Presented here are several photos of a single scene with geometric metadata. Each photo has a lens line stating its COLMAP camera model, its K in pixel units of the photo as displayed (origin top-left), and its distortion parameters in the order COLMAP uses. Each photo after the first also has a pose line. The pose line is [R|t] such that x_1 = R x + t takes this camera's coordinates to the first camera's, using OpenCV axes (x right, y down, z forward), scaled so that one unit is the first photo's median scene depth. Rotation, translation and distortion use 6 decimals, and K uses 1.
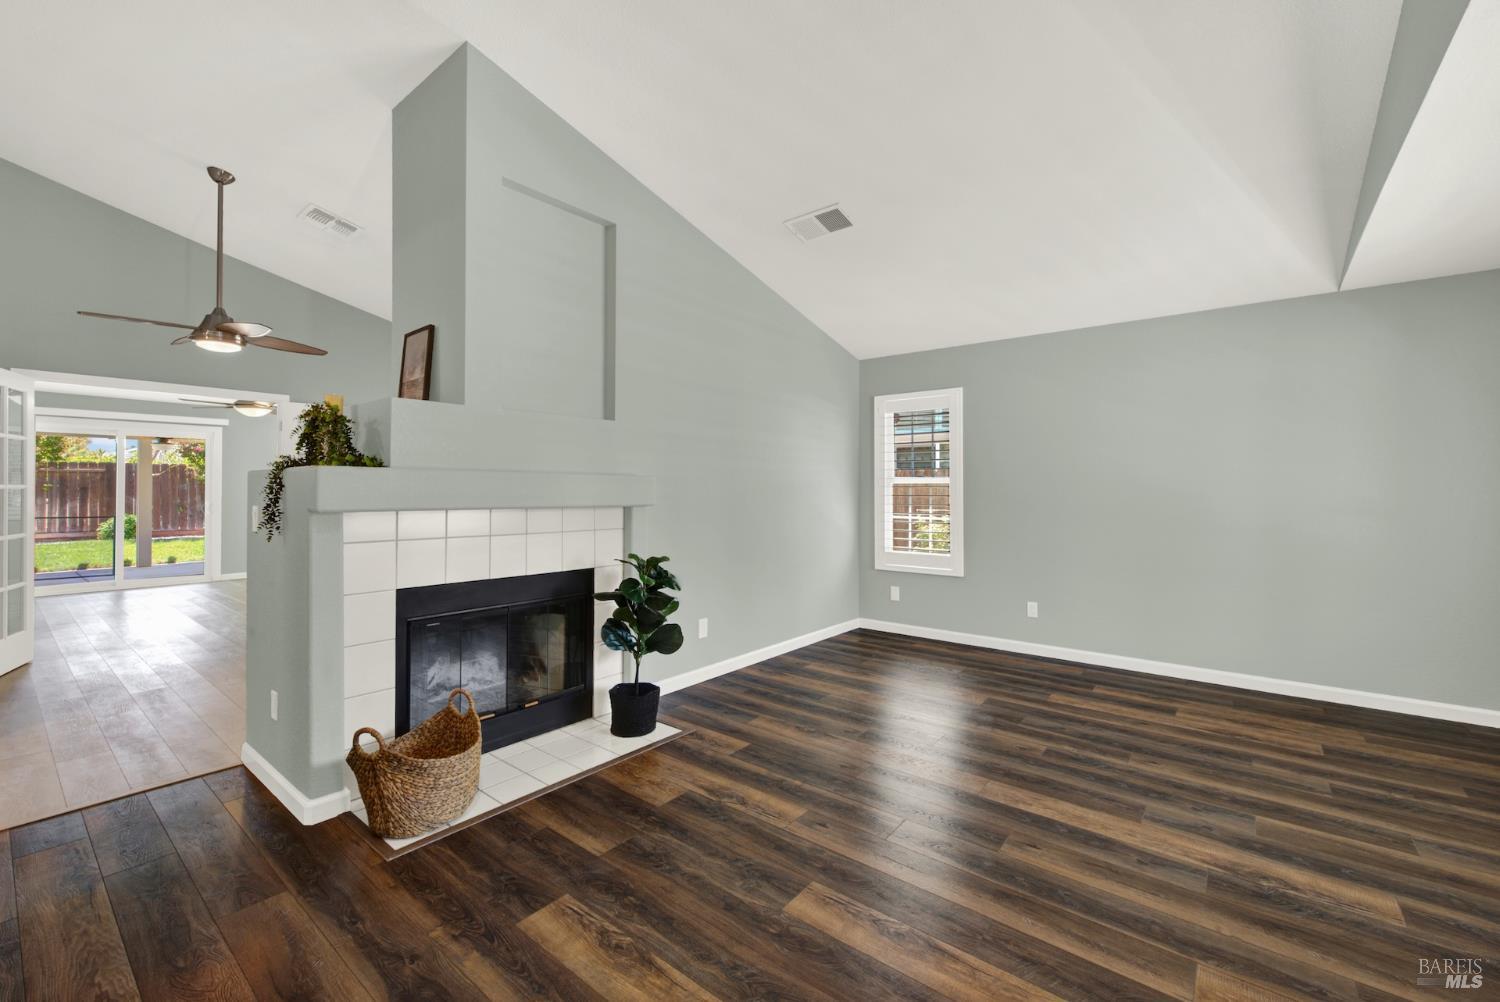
lens RADIAL K [[616.6, 0, 749.7], [0, 616.6, 484.3], [0, 0, 1]] dist [0.001979, -0.004251]
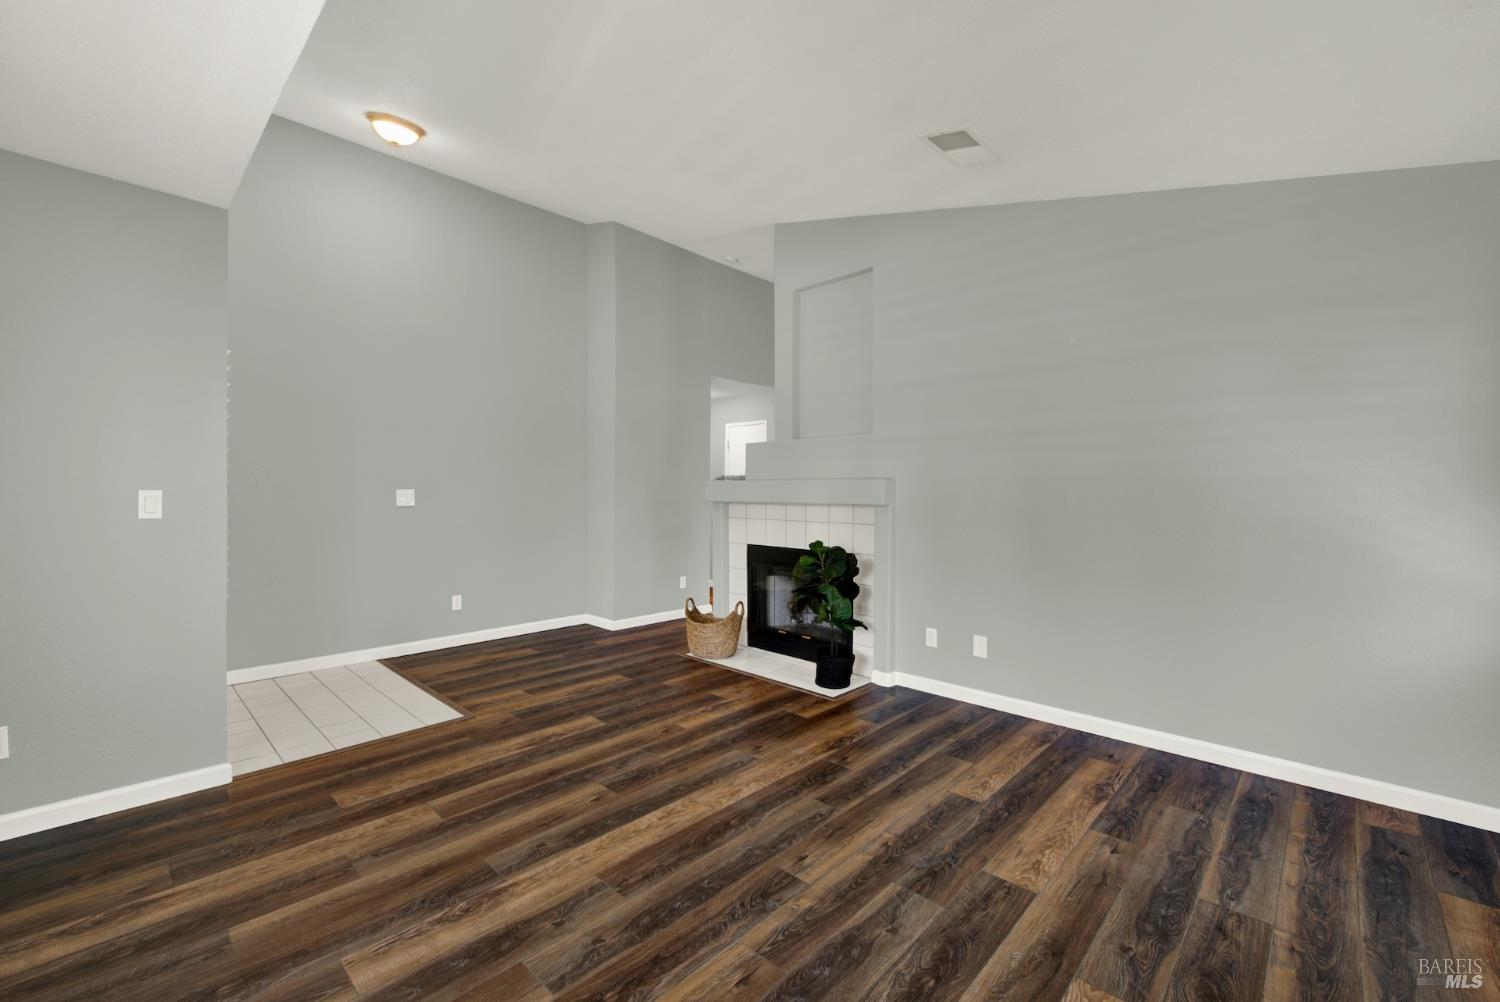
lens RADIAL K [[627.2, 0, 748.6], [0, 627.2, 495.2], [0, 0, 1]] dist [-0.001495, -0.000451]
pose [[-0.088010, 0.003290, -0.996114, 1.177168], [0.006770, 0.999973, 0.002705, 0.012466], [0.996097, -0.006506, -0.088030, 1.023480]]
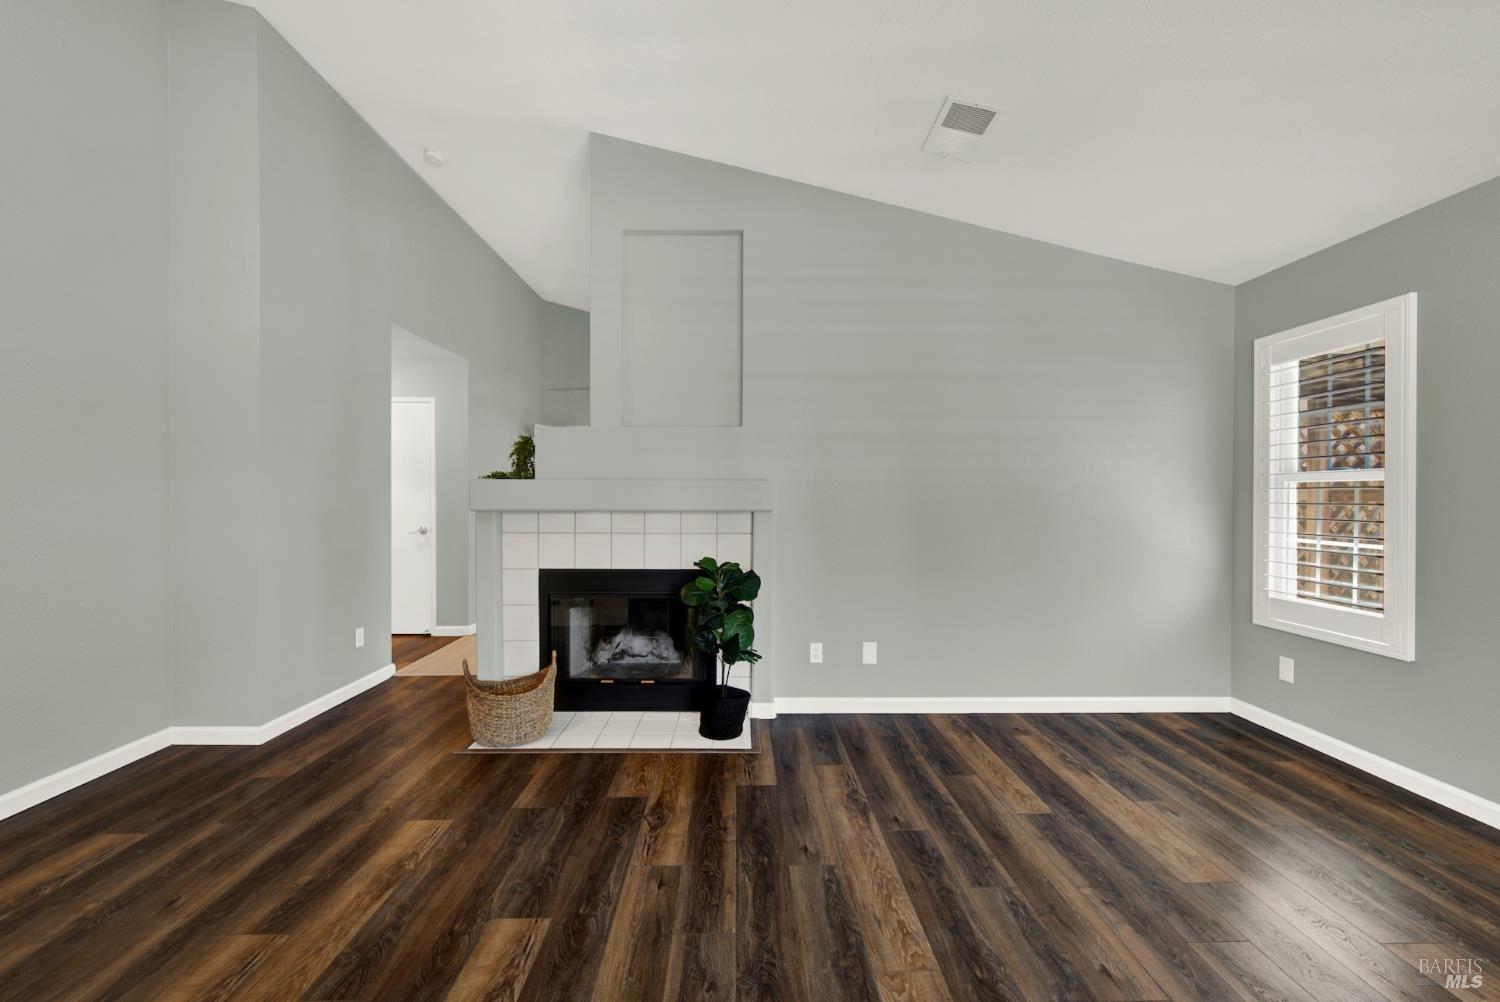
lens RADIAL K [[616.0, 0, 750.0], [0, 616.0, 501.0], [0, 0, 1]] dist [0.000894, -0.000462]
pose [[0.640470, 0.006000, -0.767960, 0.665503], [0.009340, 0.999835, 0.015601, 0.003591], [0.767926, -0.017165, 0.640308, 0.429894]]
